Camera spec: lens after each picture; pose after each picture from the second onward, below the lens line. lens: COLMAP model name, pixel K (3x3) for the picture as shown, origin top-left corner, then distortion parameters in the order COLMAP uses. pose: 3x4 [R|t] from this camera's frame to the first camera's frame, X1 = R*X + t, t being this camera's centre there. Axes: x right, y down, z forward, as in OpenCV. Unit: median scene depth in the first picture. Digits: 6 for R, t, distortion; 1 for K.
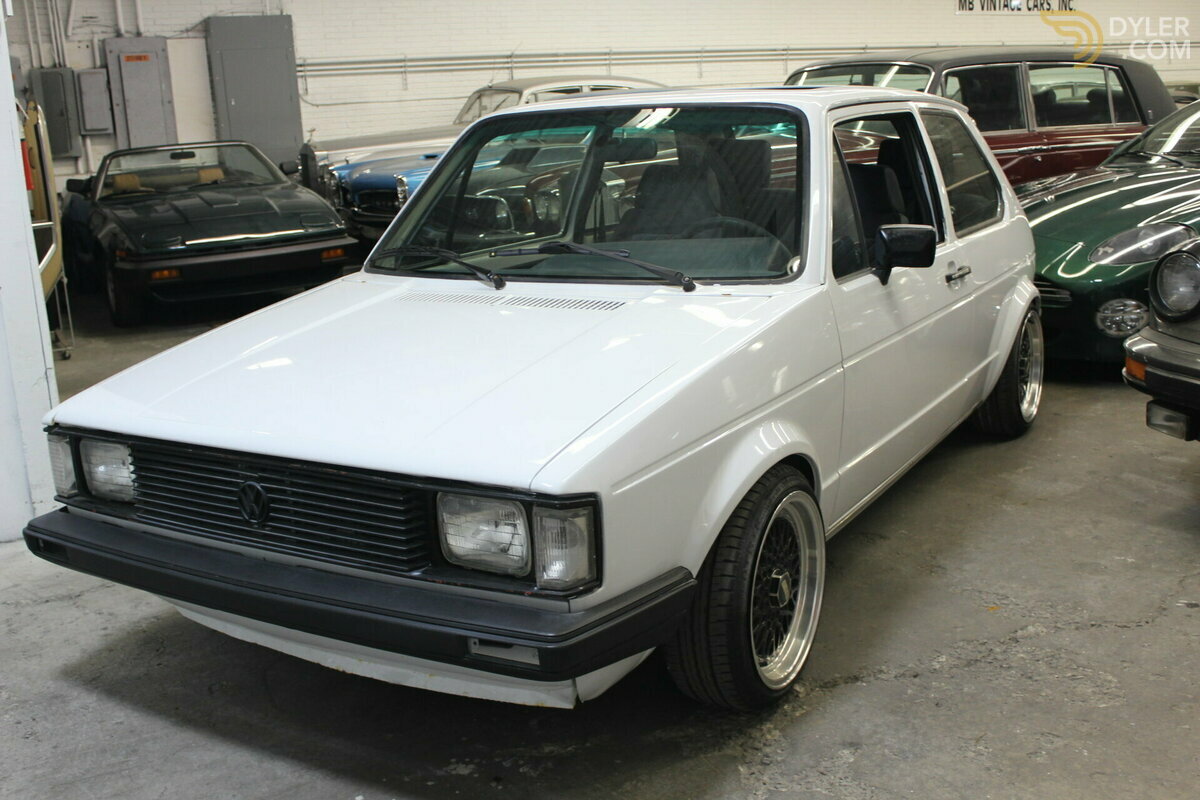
lens RADIAL K [[1262.4, 0, 600.0], [0, 1262.4, 400.0], [0, 0, 1]] dist [-0.132409, 0.196864]
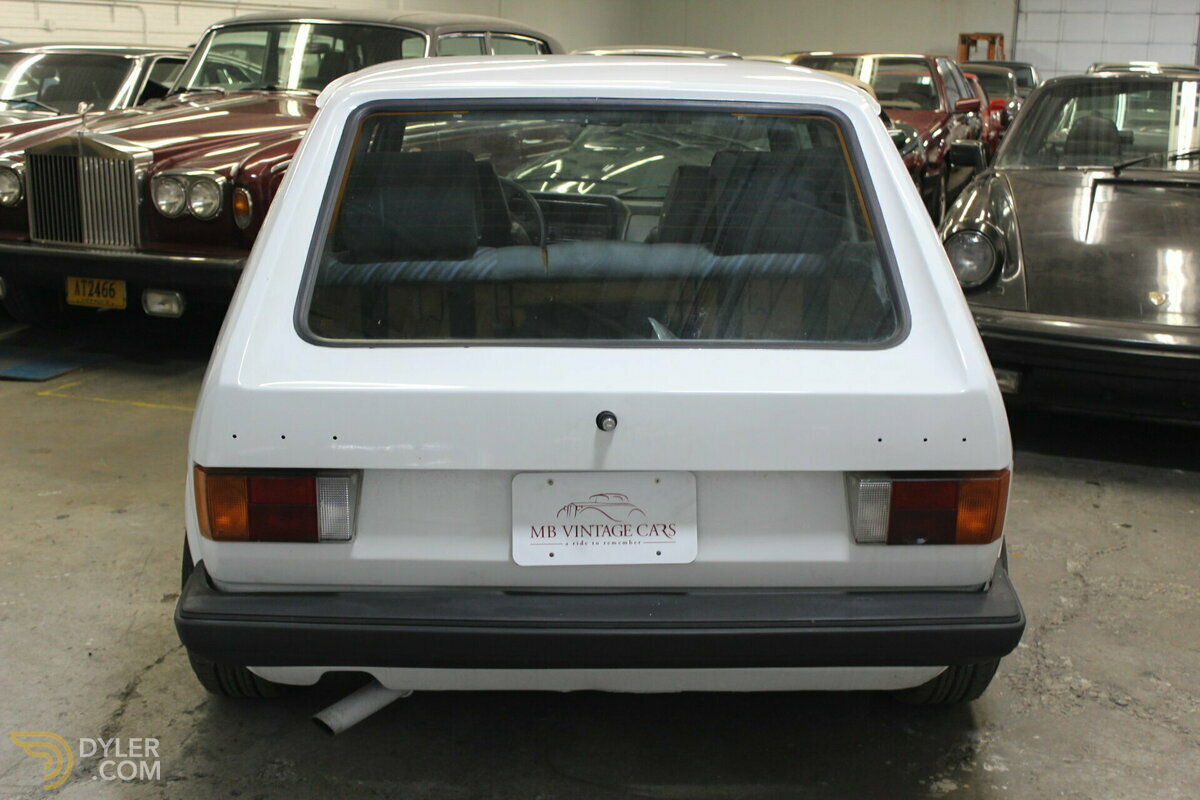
lens RADIAL K [[1466.8, 0, 600.0], [0, 1466.8, 400.0], [0, 0, 1]] dist [-0.077859, 0.105454]
pose [[0.750589, -0.085922, 0.655159, -0.666658], [0.090086, 0.995558, 0.027356, -0.031742], [-0.654600, 0.038487, 0.754995, 0.220926]]
